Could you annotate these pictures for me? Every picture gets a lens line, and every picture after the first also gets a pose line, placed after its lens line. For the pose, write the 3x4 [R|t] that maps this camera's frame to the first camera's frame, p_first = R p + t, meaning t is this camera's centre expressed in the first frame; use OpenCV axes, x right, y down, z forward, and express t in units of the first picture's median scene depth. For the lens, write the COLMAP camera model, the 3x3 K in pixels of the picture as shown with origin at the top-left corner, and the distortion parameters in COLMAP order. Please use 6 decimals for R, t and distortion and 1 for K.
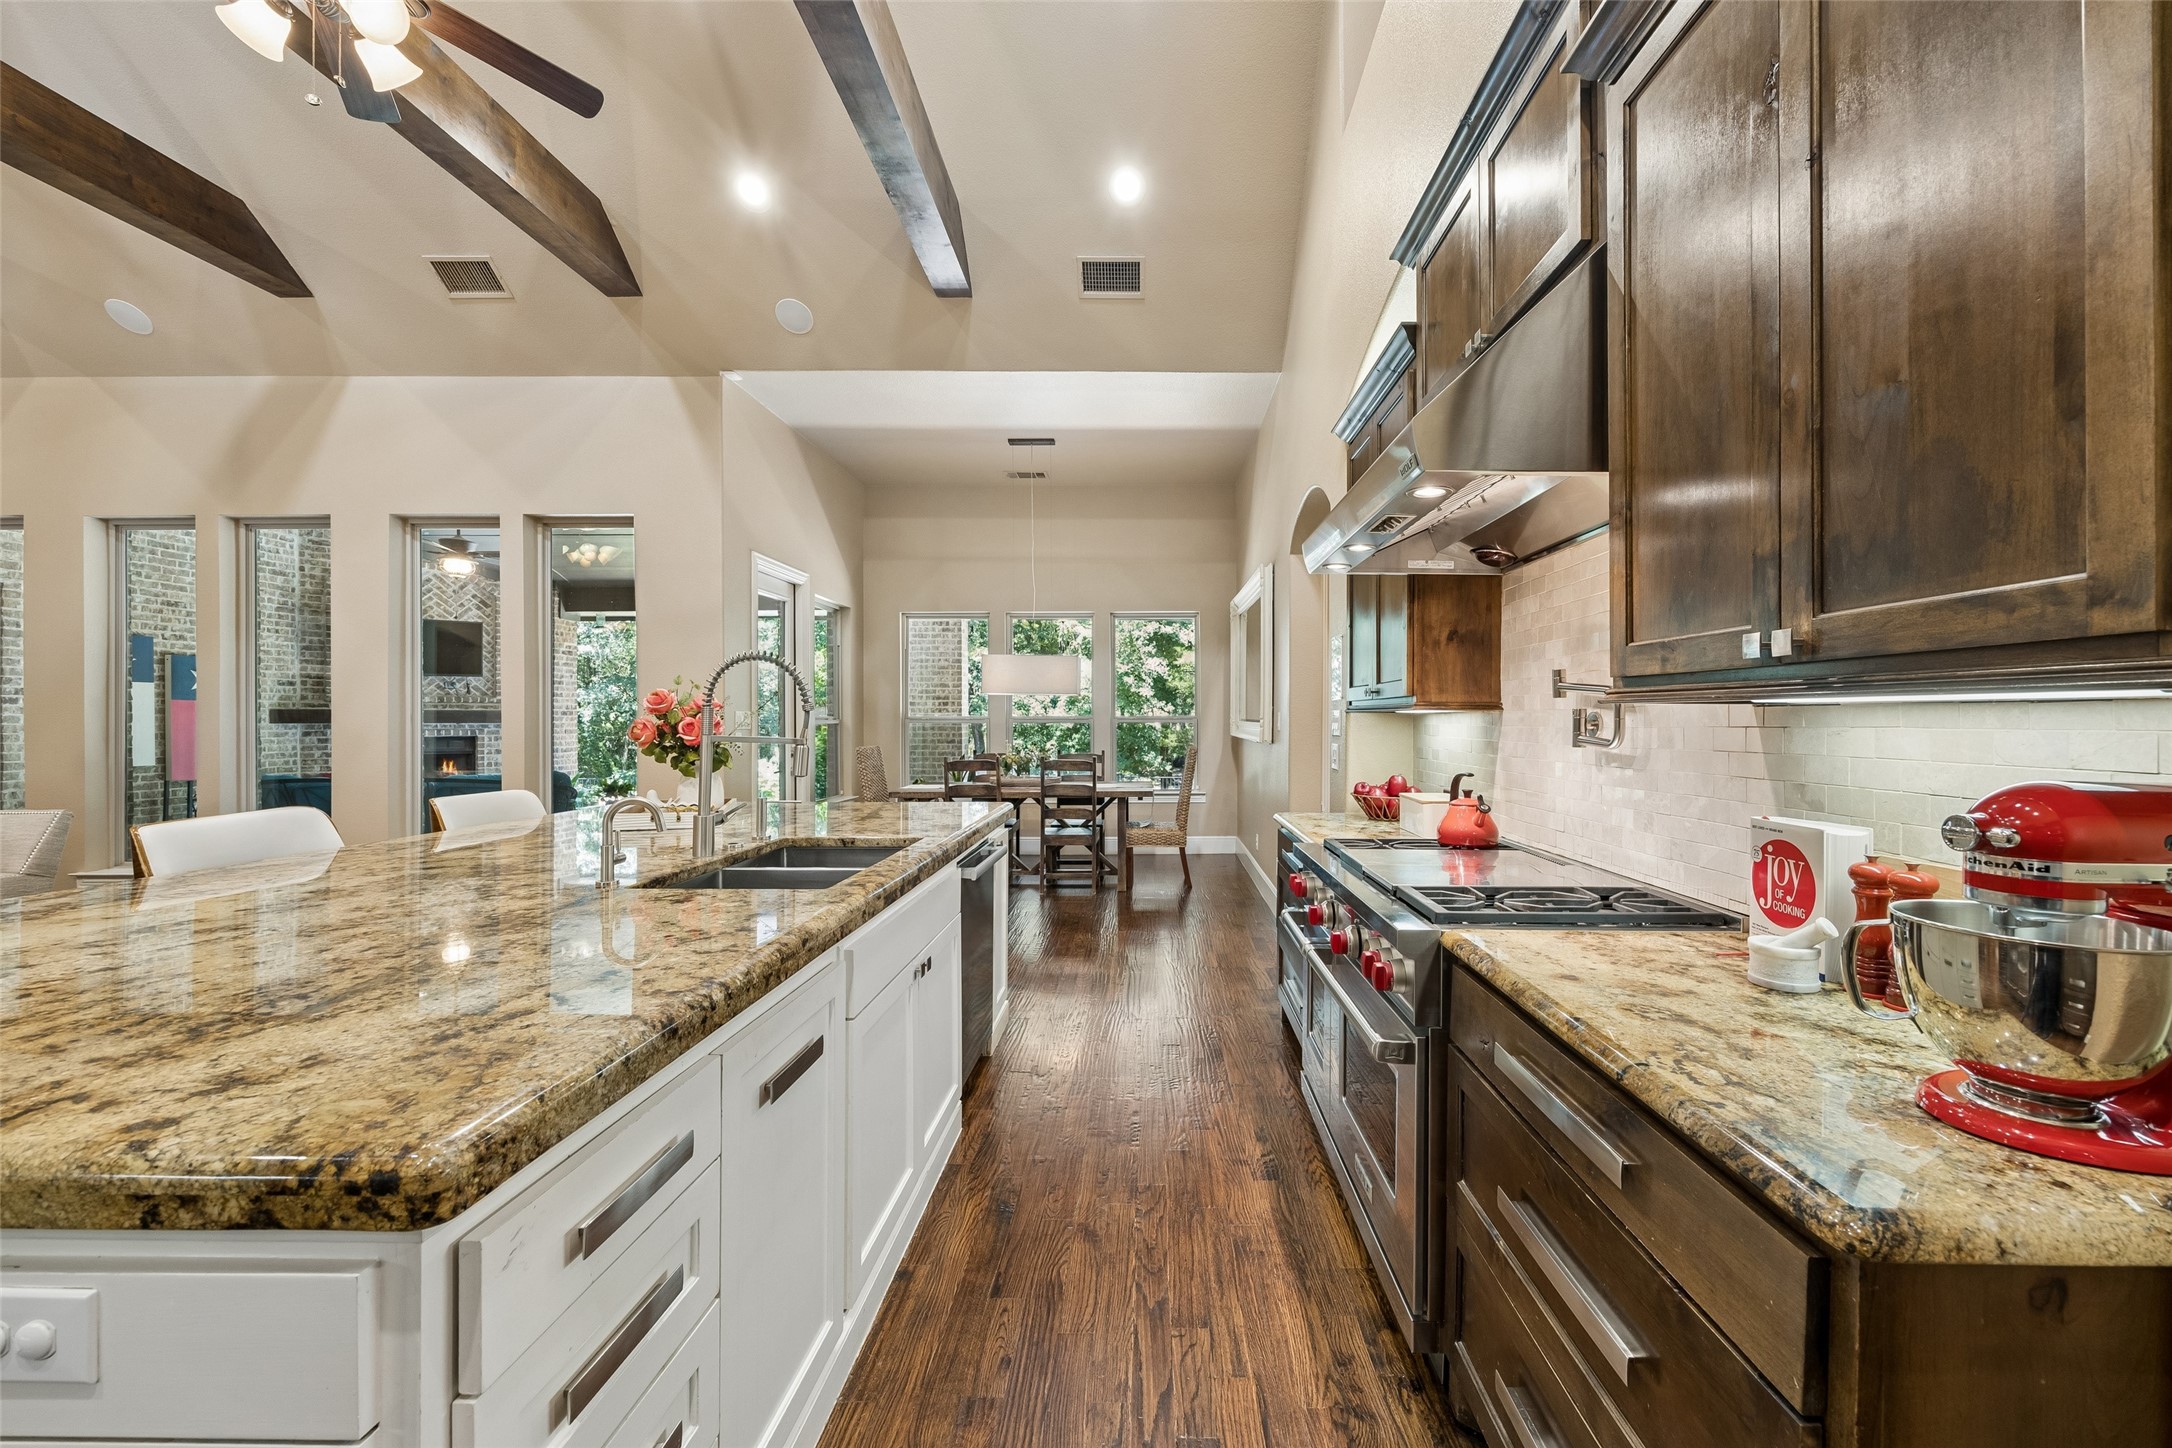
lens RADIAL K [[840.6, 0, 1157.8], [0, 840.6, 722.0], [0, 0, 1]] dist [-0.004864, 0.000072]
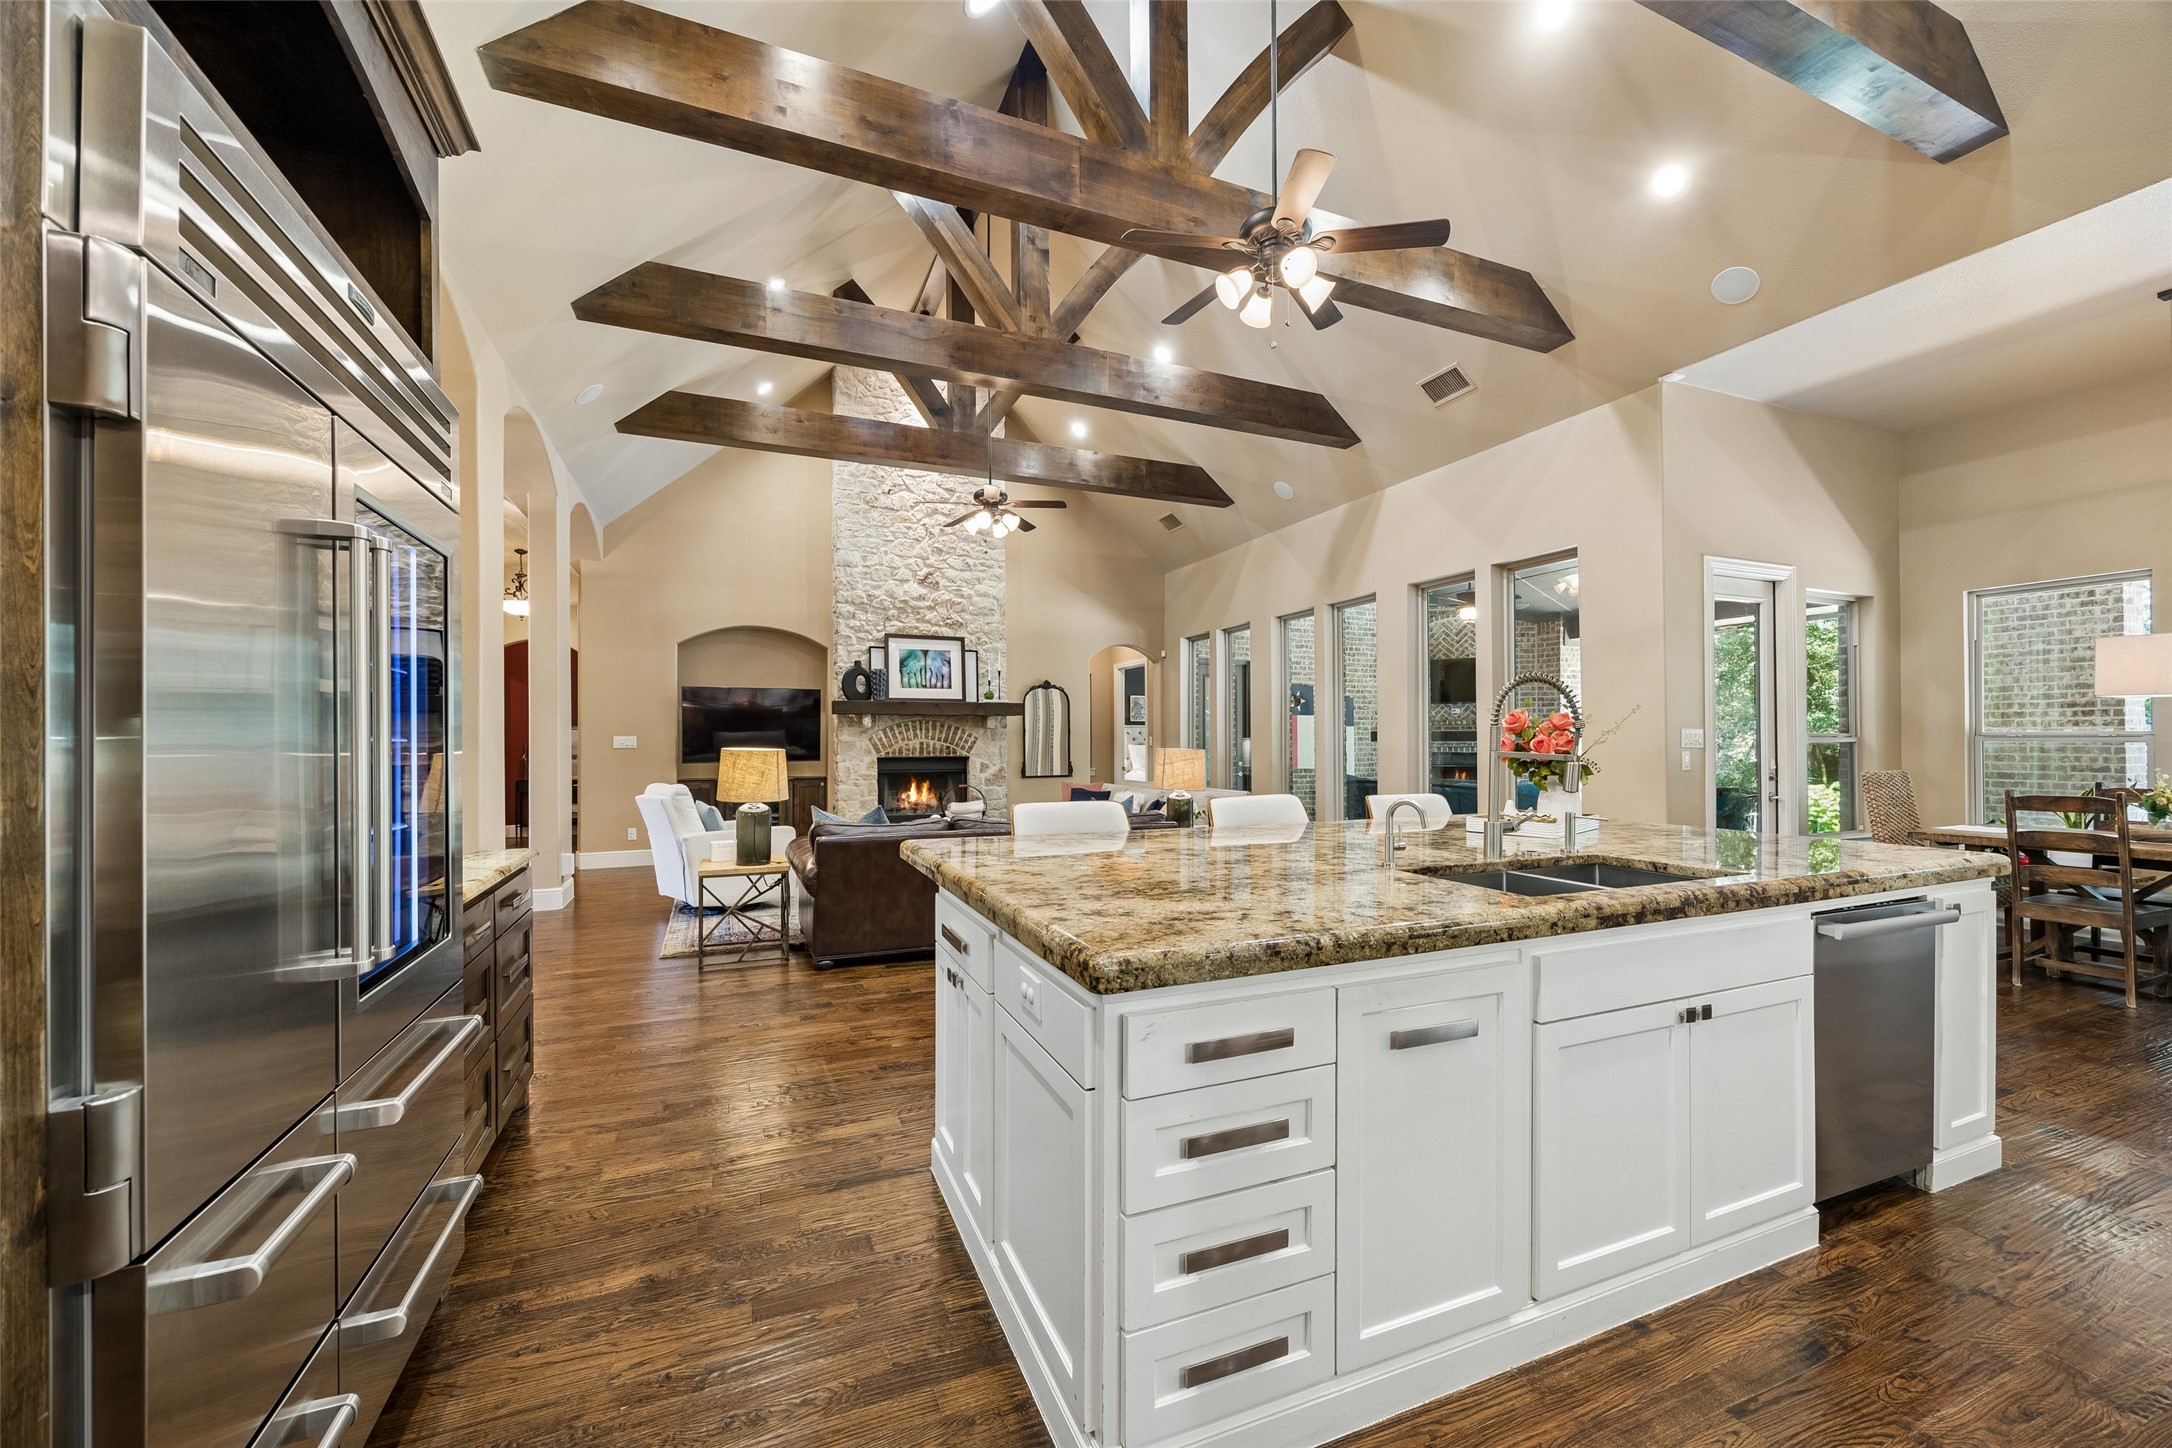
lens RADIAL K [[840.6, 0, 1099.1], [0, 840.6, 741.0], [0, 0, 1]] dist [-0.004864, 0.000072]
pose [[0.393062, 0.000356, -0.919512, 0.112905], [0.000040, 1.000000, 0.000404, 0.000284], [0.919512, -0.000196, 0.393062, 0.025571]]
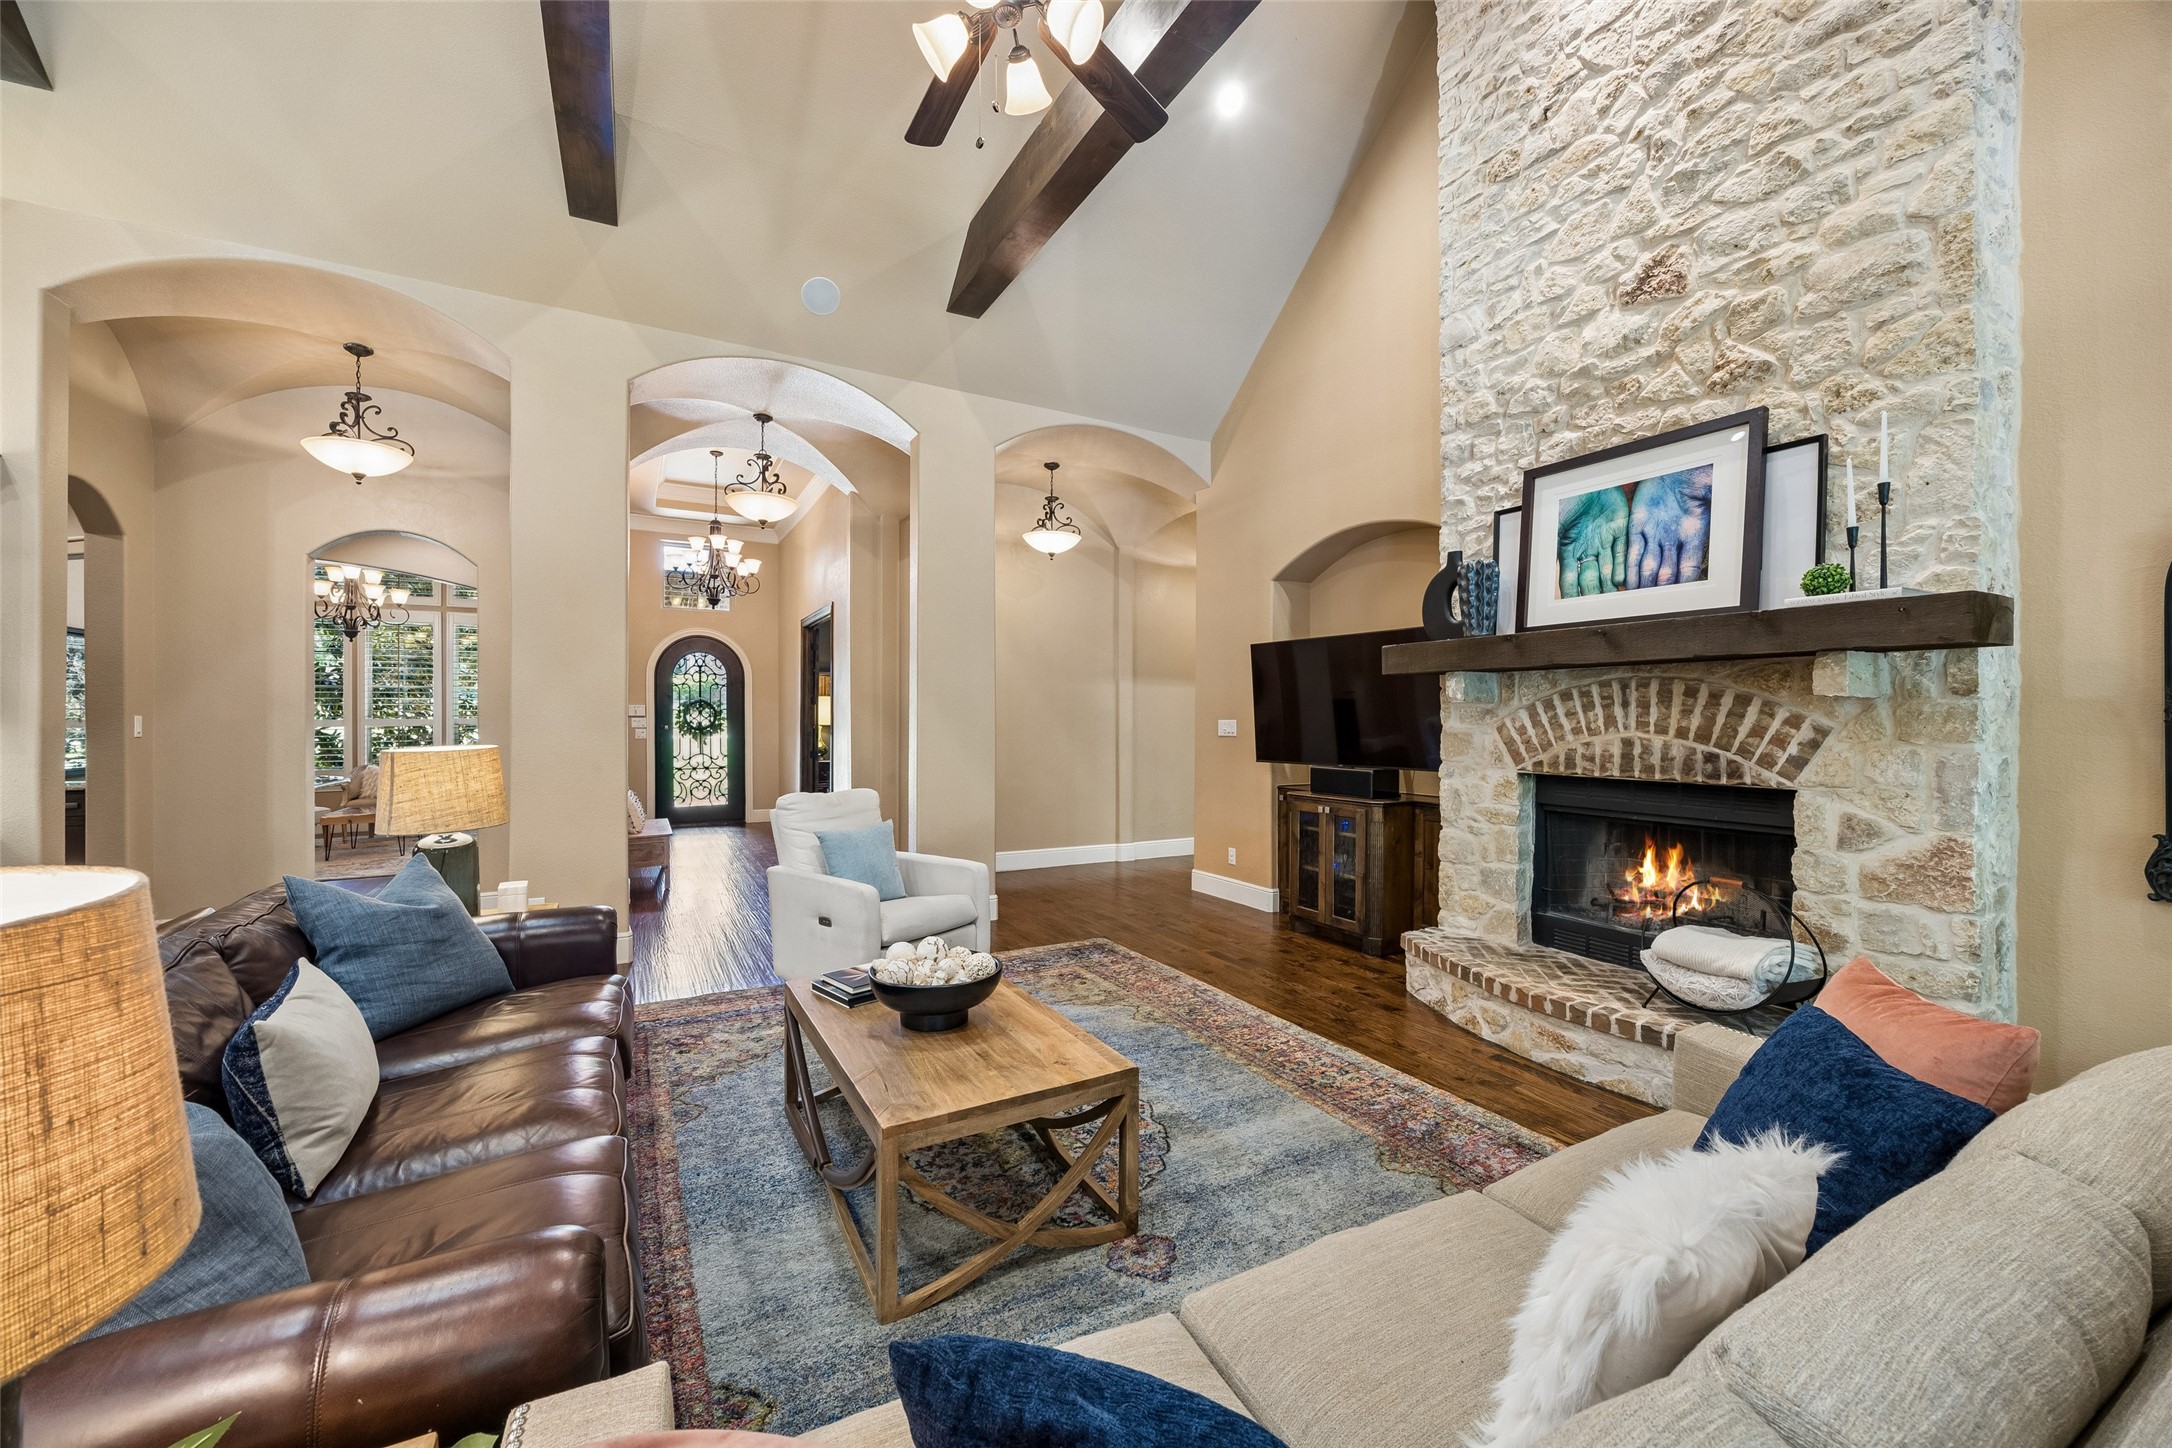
lens RADIAL K [[840.6, 0, 1063.9], [0, 840.6, 723.4], [0, 0, 1]] dist [-0.004864, 0.000072]
pose [[-0.892935, 0.004172, -0.450166, -0.976239], [-0.000543, 0.999946, 0.010345, -0.015395], [0.450185, 0.009482, -0.892885, 0.750233]]
